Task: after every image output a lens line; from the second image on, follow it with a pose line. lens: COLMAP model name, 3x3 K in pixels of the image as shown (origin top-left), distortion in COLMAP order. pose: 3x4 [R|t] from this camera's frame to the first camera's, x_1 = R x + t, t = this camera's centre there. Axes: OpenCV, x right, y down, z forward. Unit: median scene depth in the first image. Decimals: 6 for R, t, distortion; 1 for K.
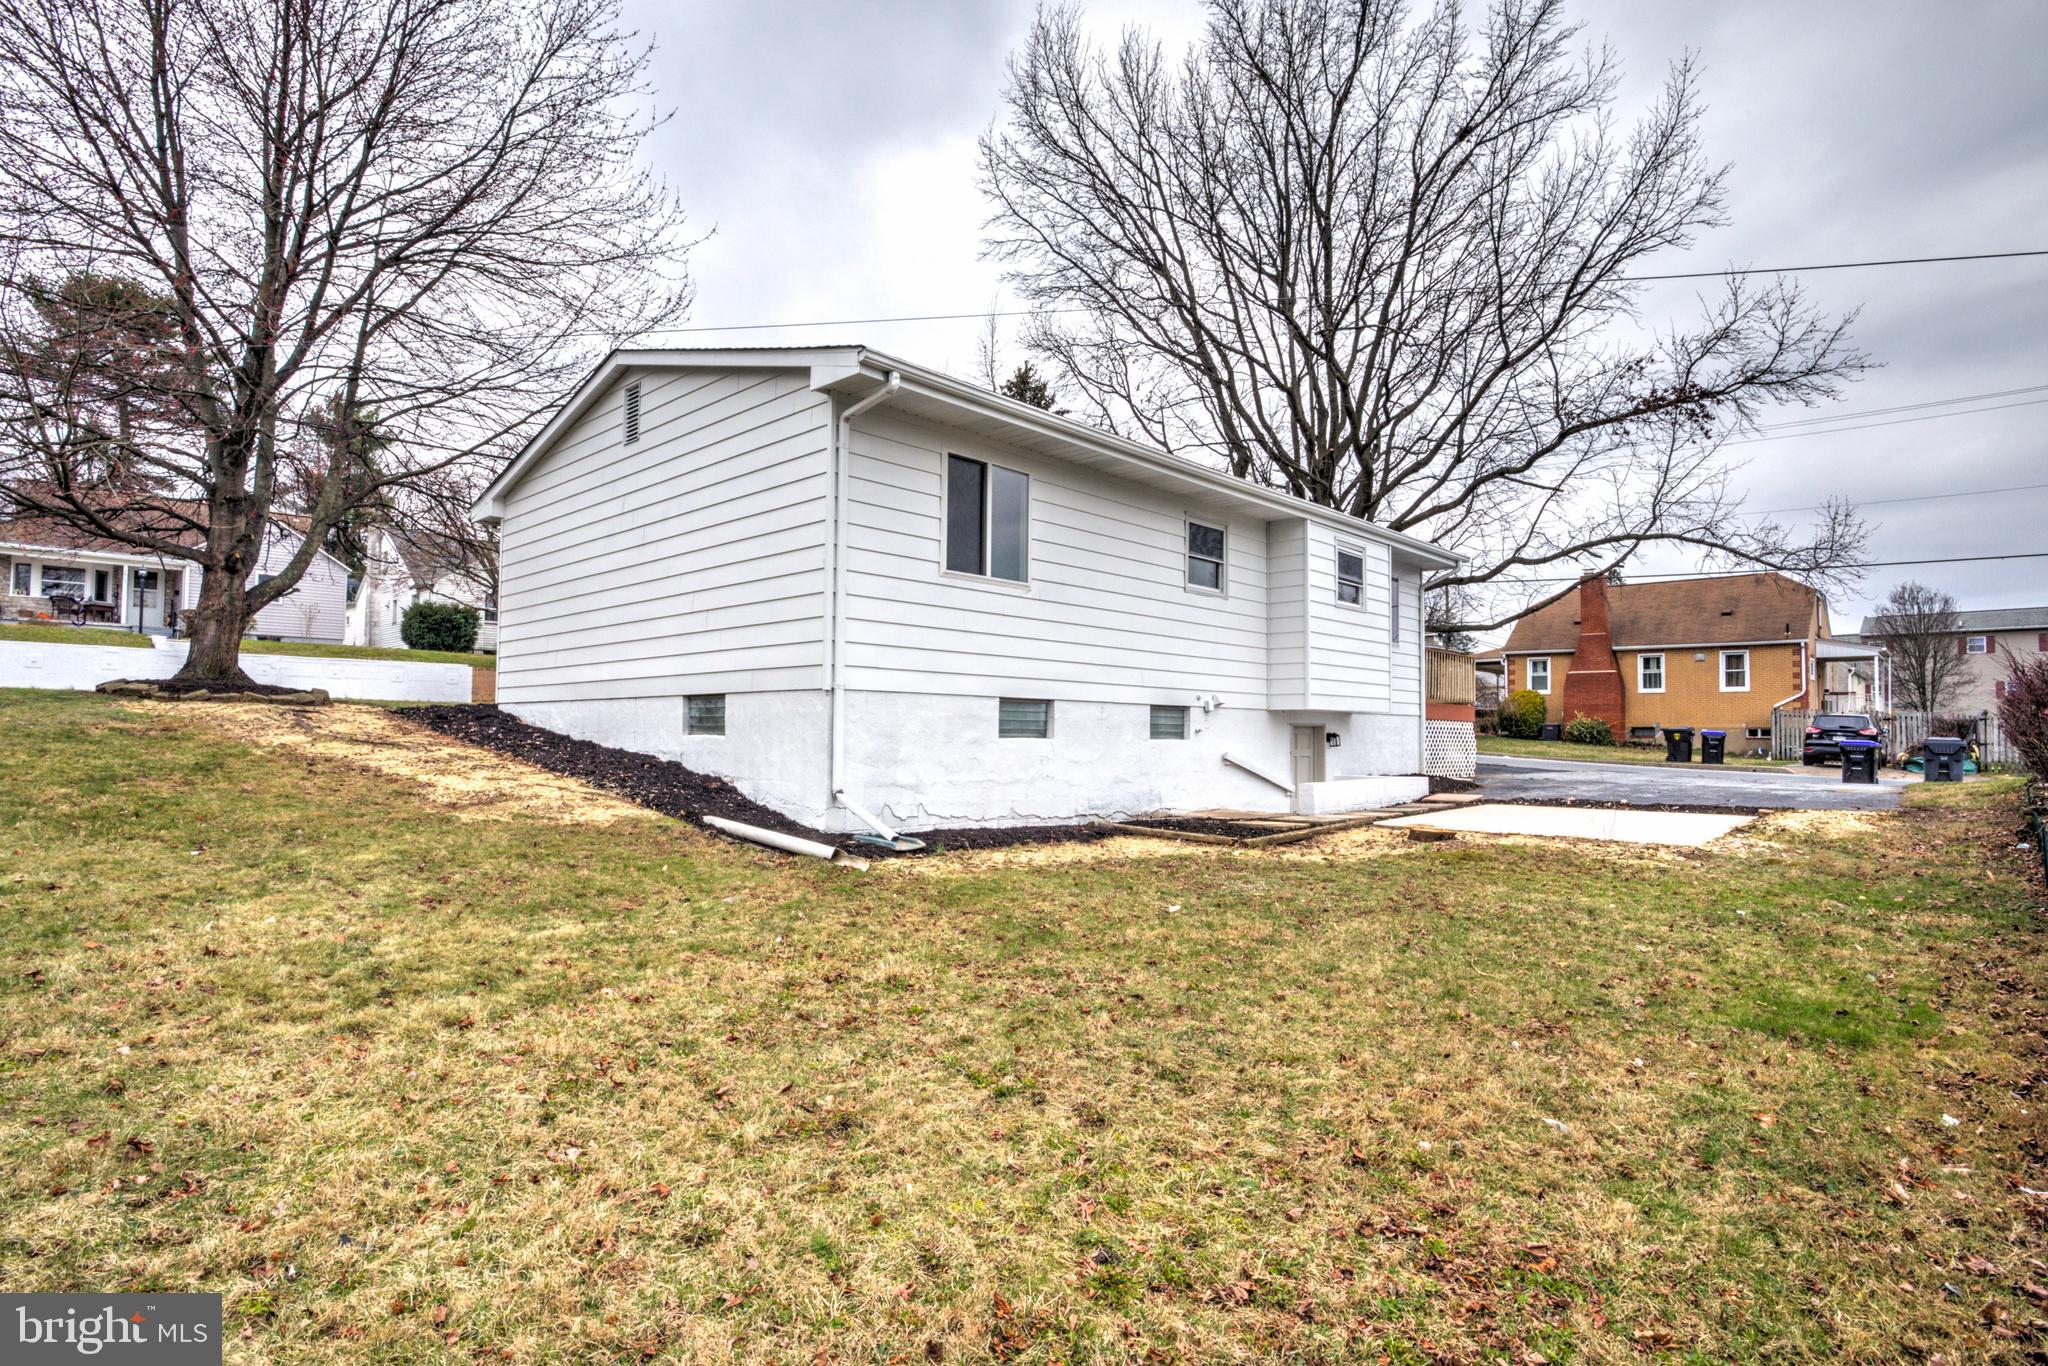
lens RADIAL K [[1016.8, 0, 1024.0], [0, 1016.8, 683.0], [0, 0, 1]] dist [0.000402, 0.000160]
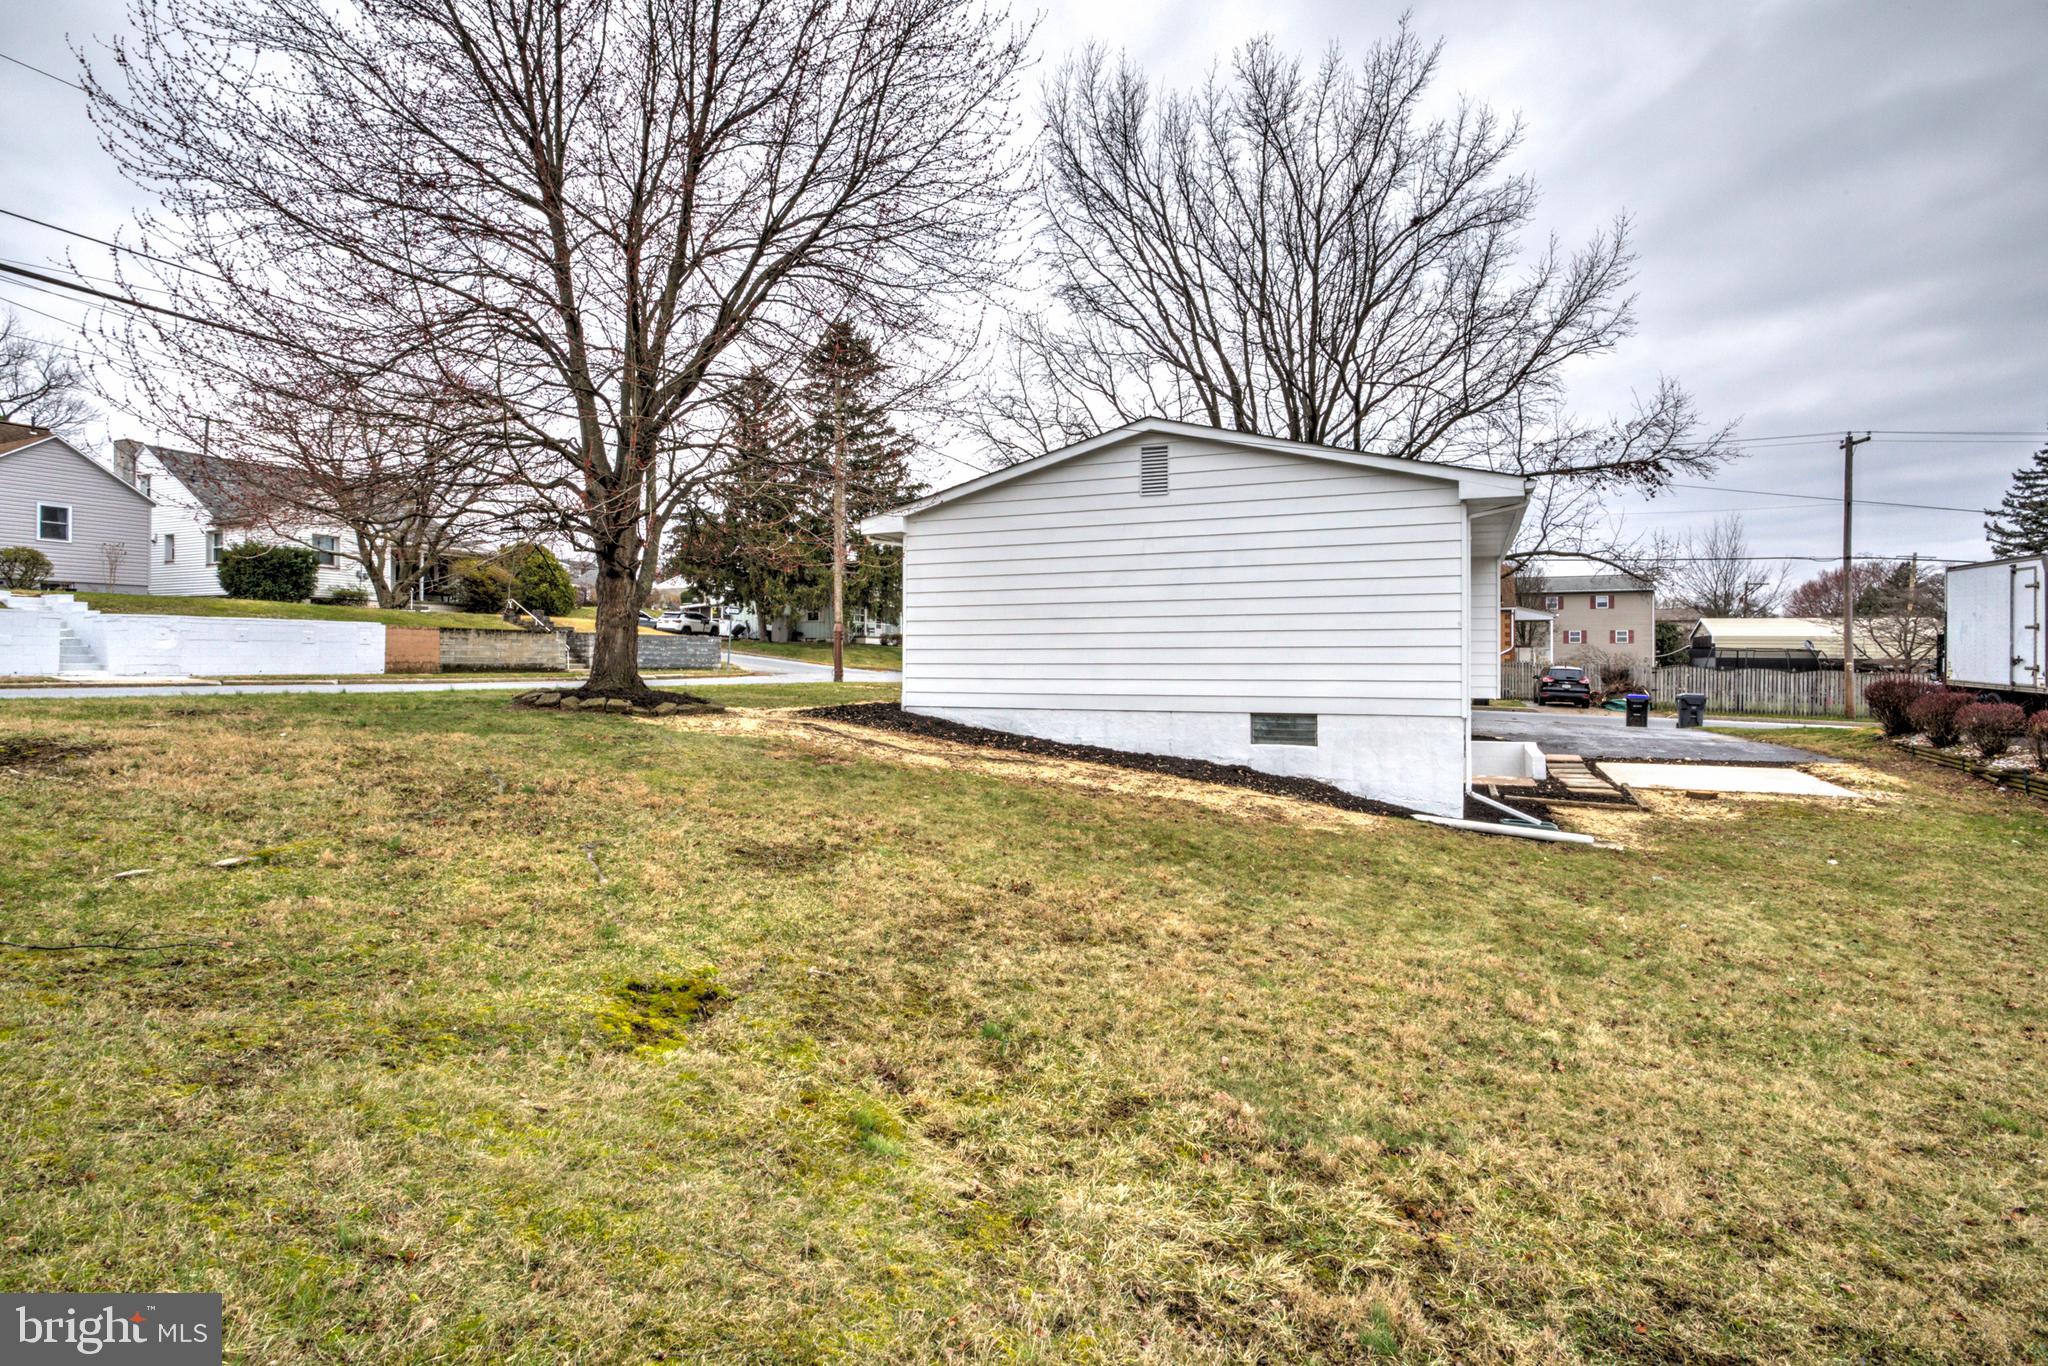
lens RADIAL K [[1014.2, 0, 1024.0], [0, 1014.2, 683.0], [0, 0, 1]] dist [-0.002800, -0.000229]
pose [[0.937650, -0.014180, 0.347291, -0.923751], [-0.011229, 0.997410, 0.071042, -0.098887], [-0.347399, -0.070513, 0.935063, -0.061284]]
